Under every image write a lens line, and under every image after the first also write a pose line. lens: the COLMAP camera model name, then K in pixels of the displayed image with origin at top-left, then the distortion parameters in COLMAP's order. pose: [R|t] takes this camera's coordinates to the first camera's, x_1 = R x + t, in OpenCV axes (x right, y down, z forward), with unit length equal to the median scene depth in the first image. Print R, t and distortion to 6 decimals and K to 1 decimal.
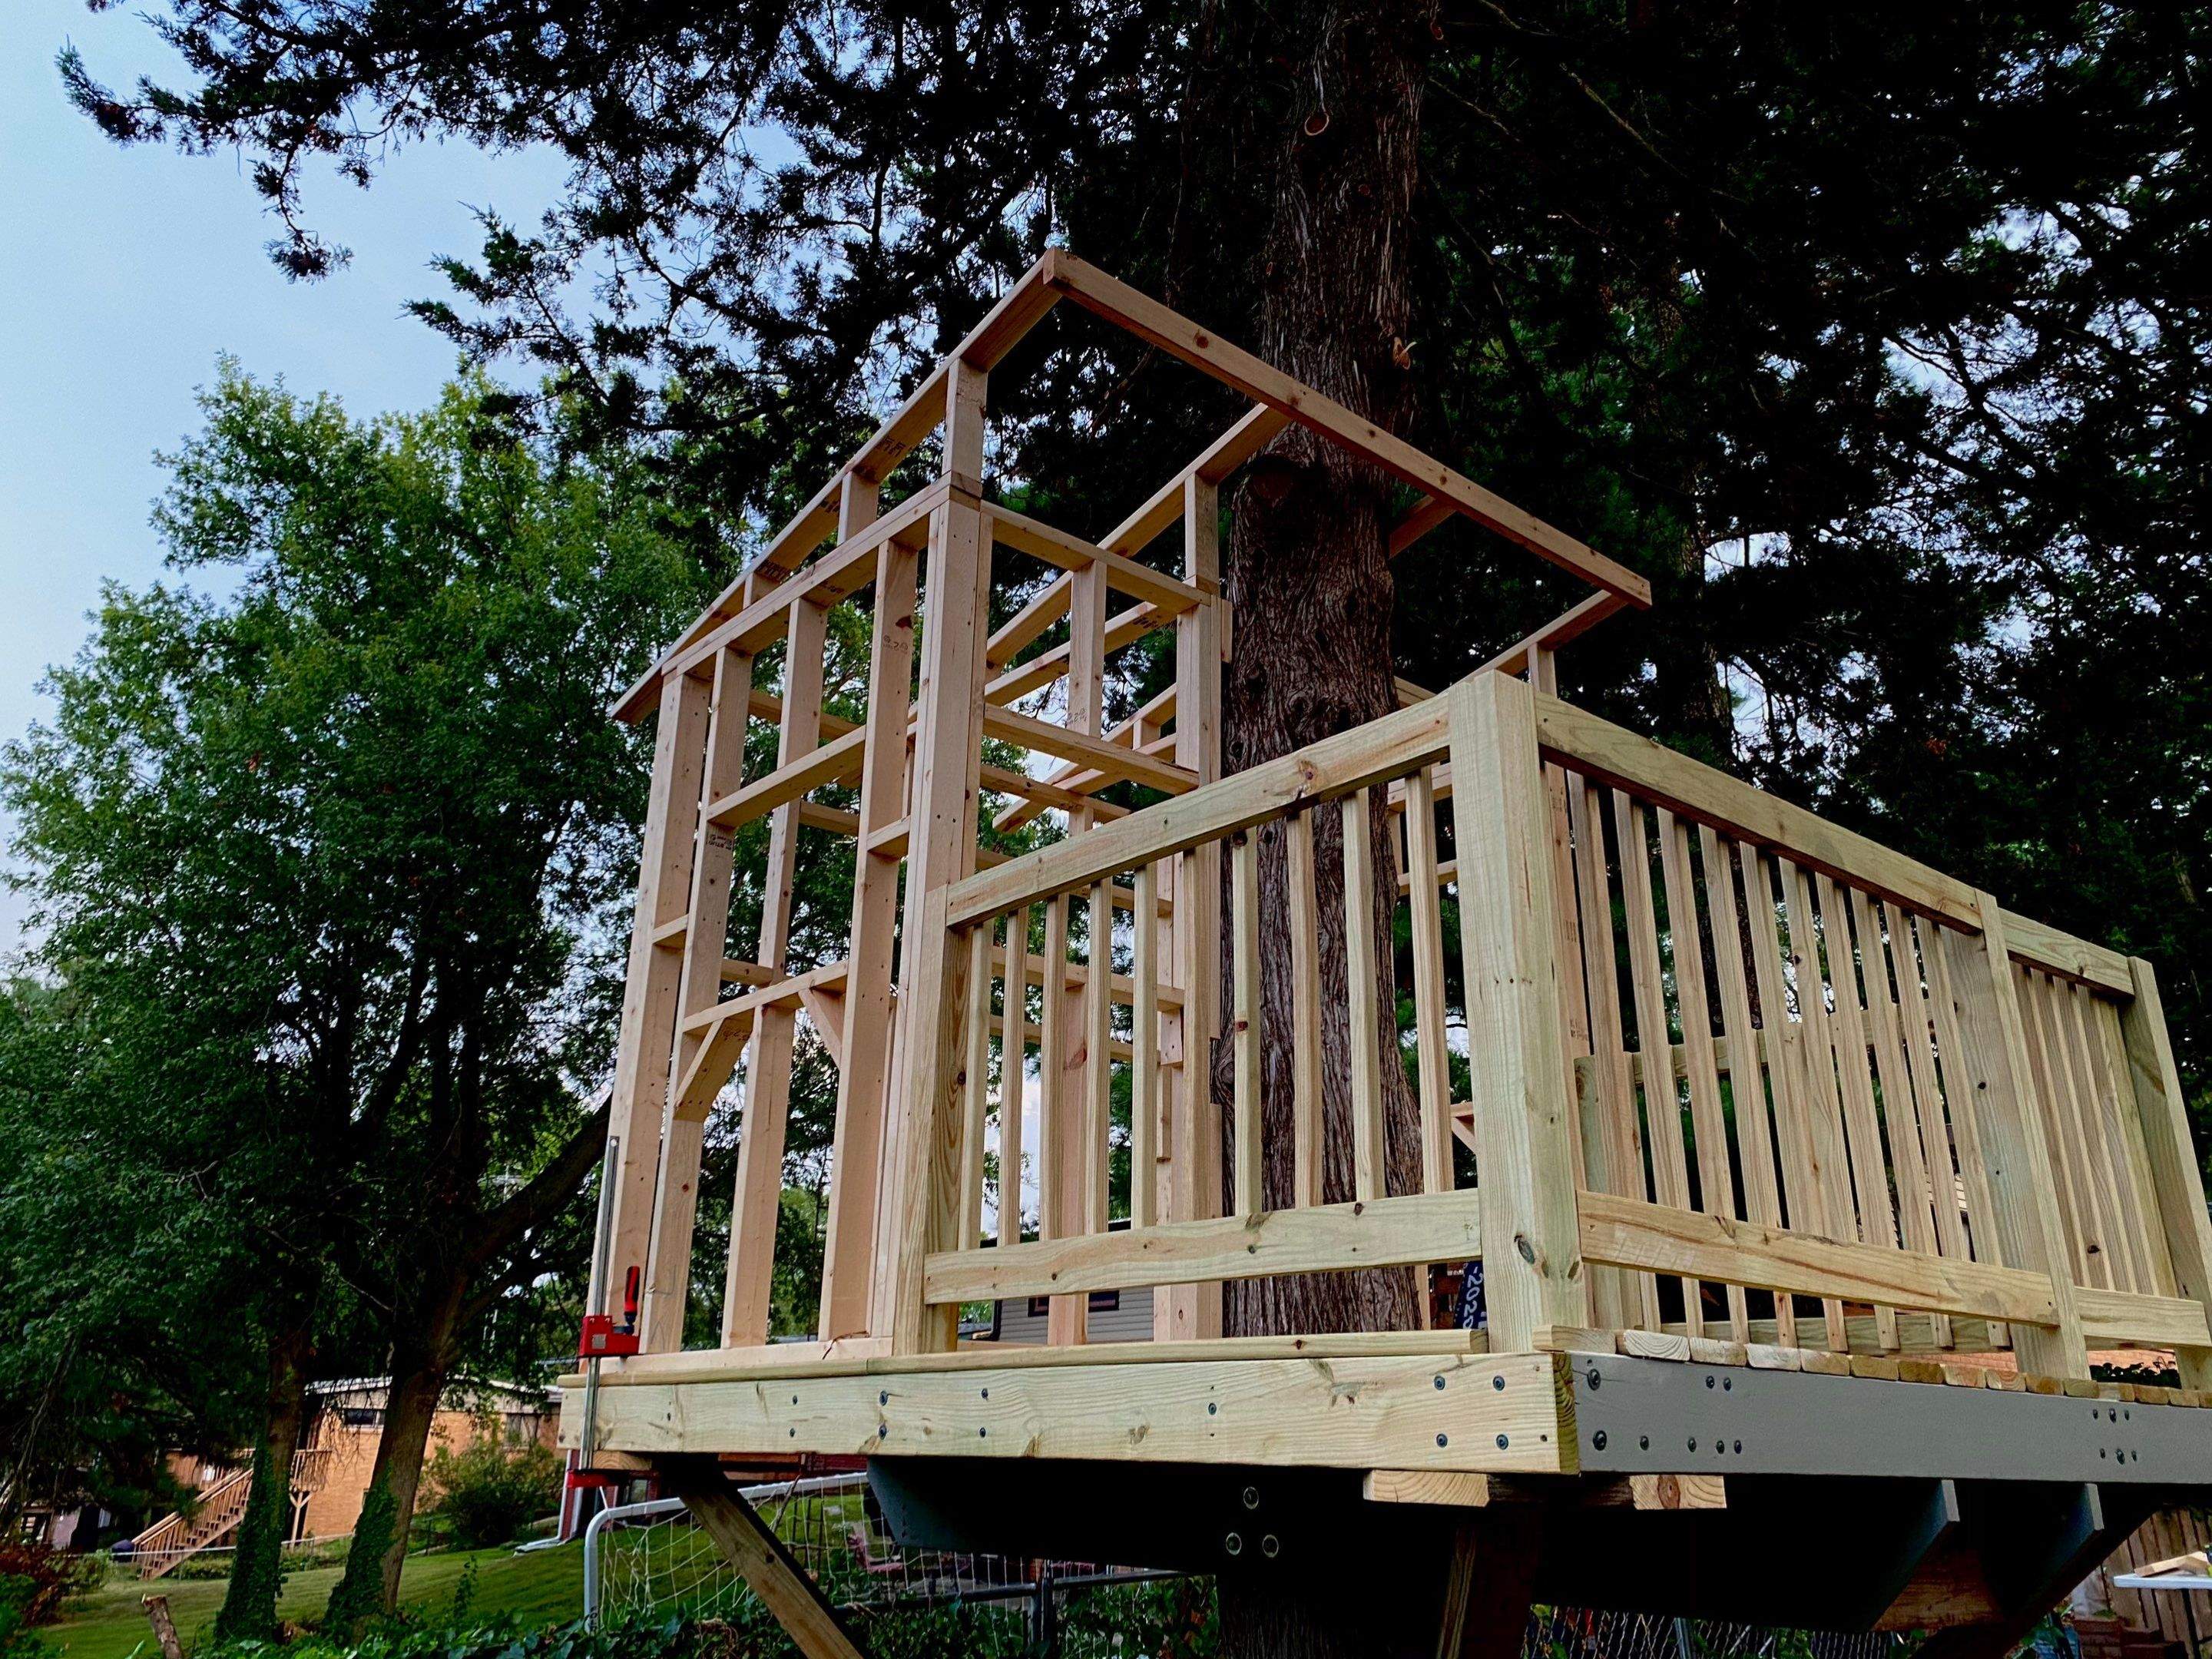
lens RADIAL K [[1656.9, 0, 1101.5], [0, 1656.9, 785.7], [0, 0, 1]] dist [-0.000244, 0.014535]
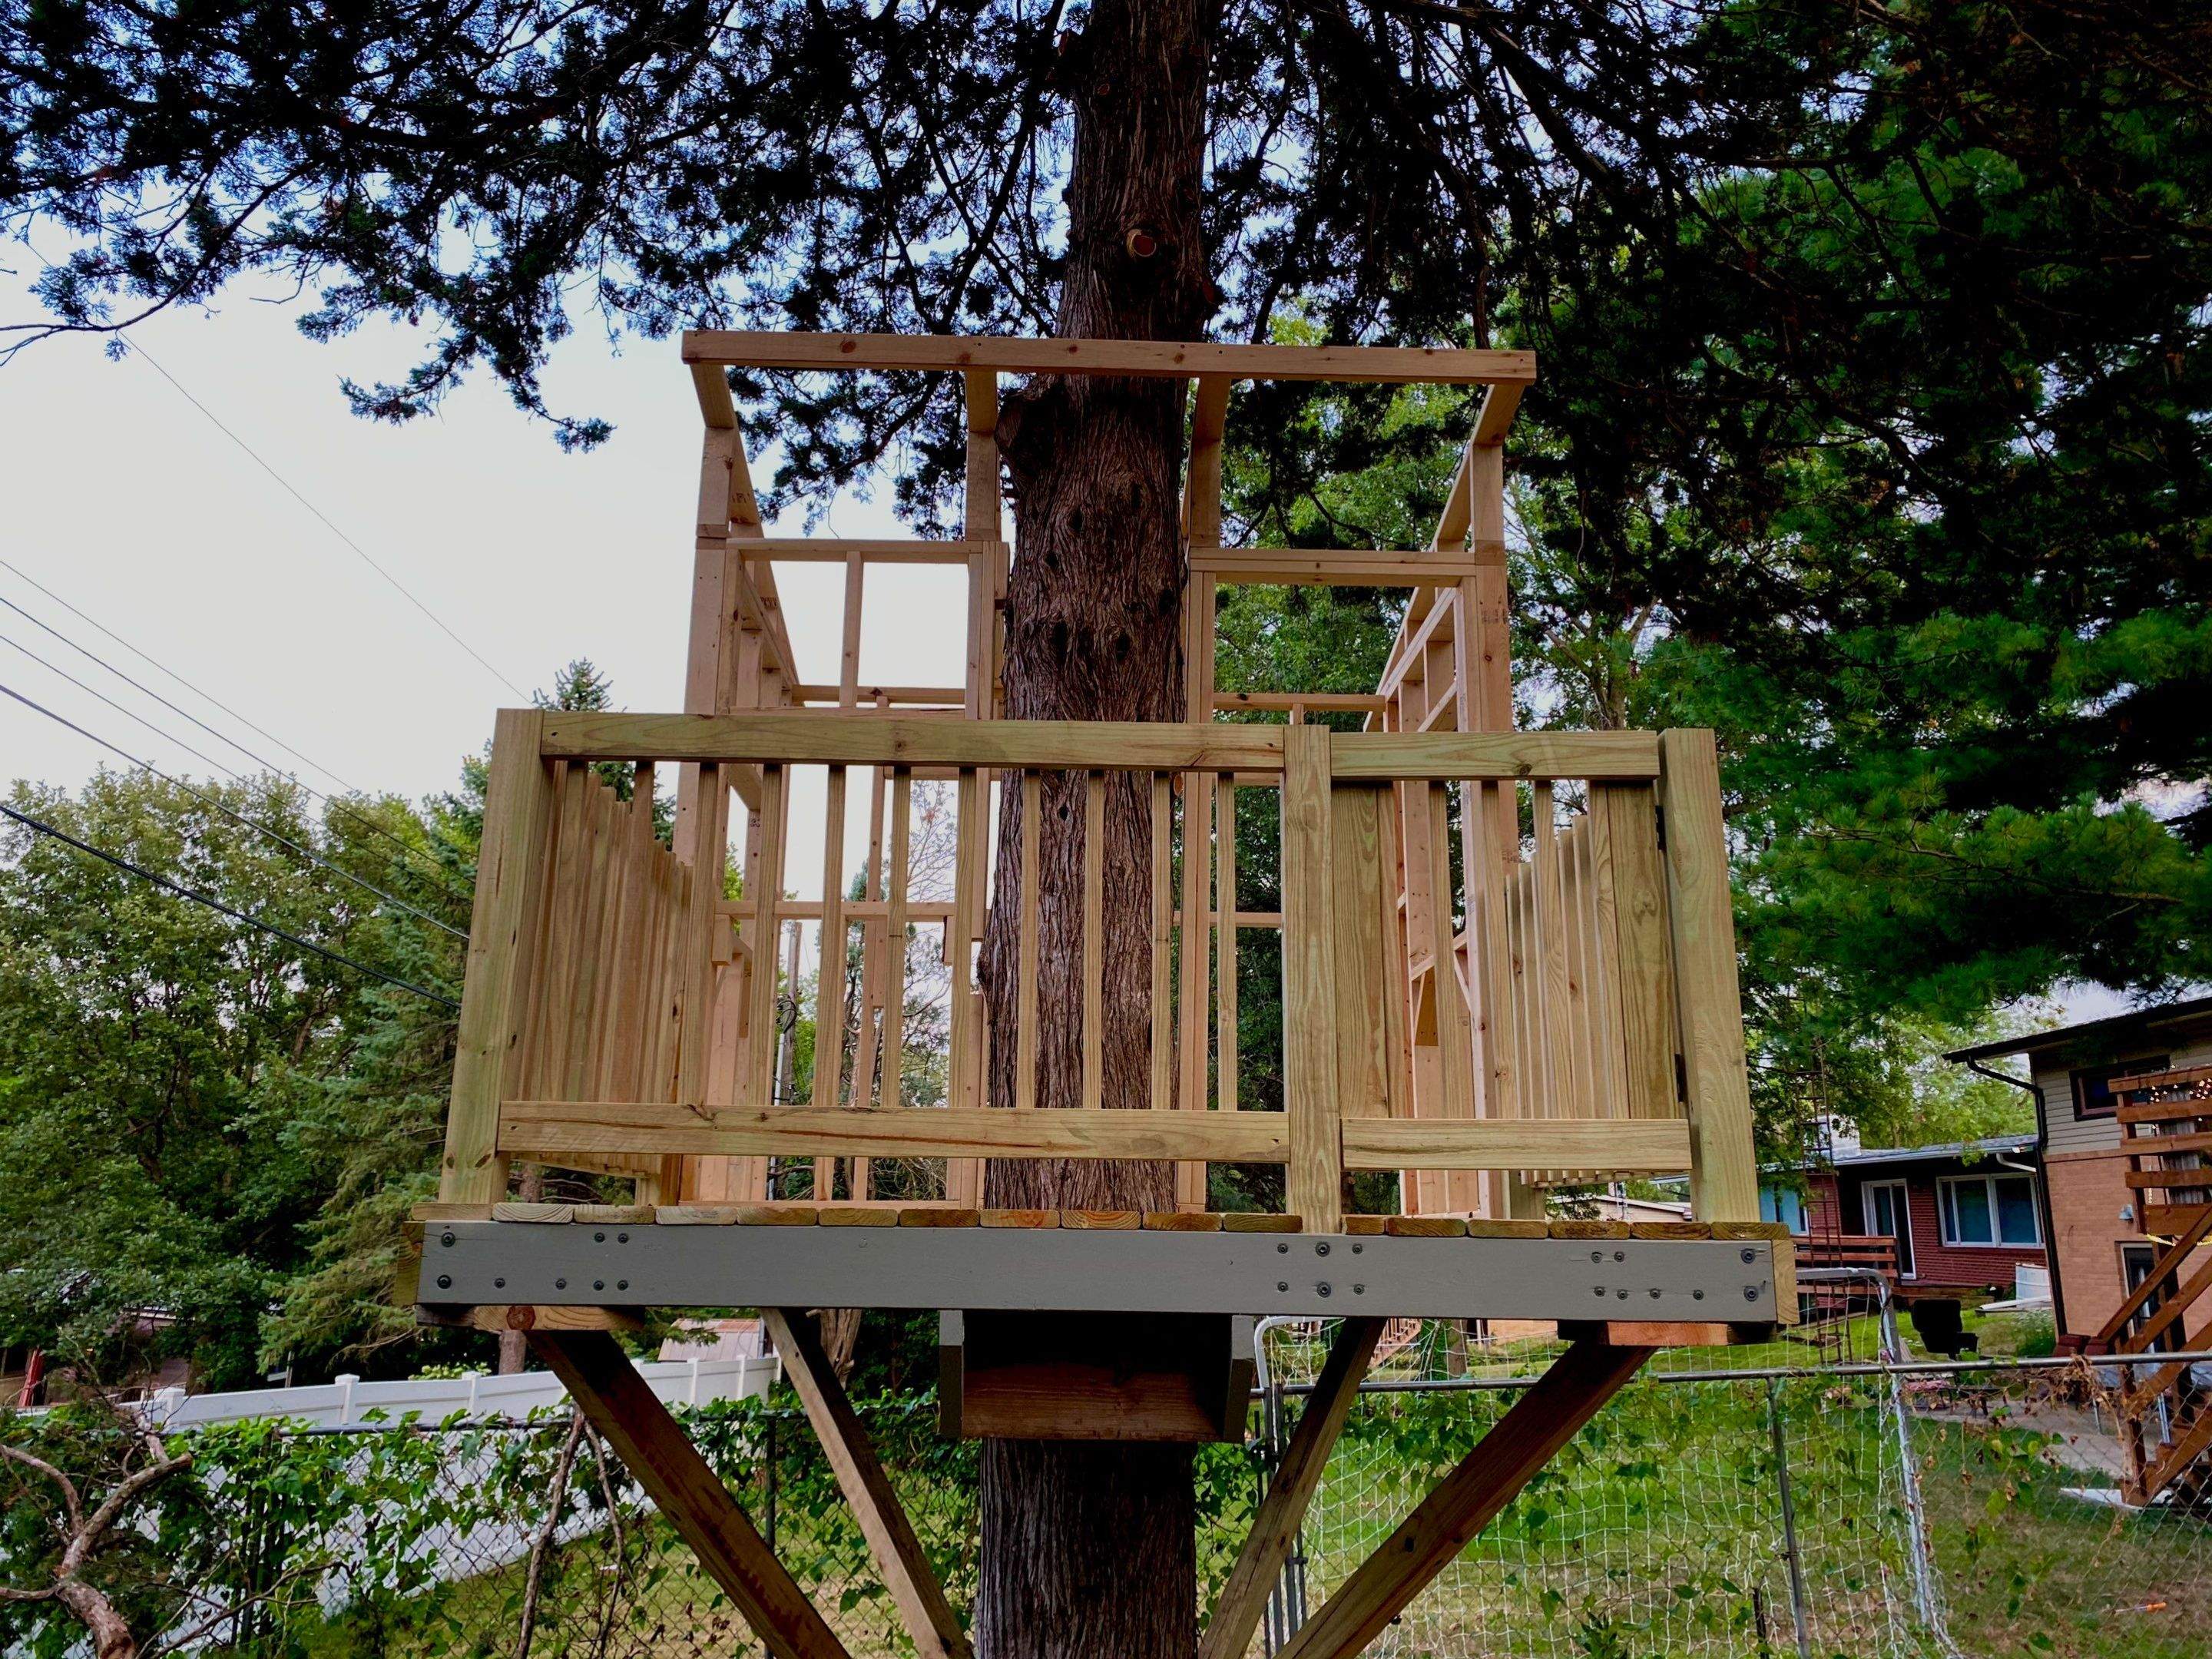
lens RADIAL K [[1656.9, 0, 1101.5], [0, 1656.9, 785.7], [0, 0, 1]] dist [-0.000244, 0.014535]
pose [[0.791765, -0.170390, -0.586579, 1.339261], [0.228735, 0.973140, 0.026067, 0.061362], [0.566382, -0.154810, 0.809472, 0.195258]]
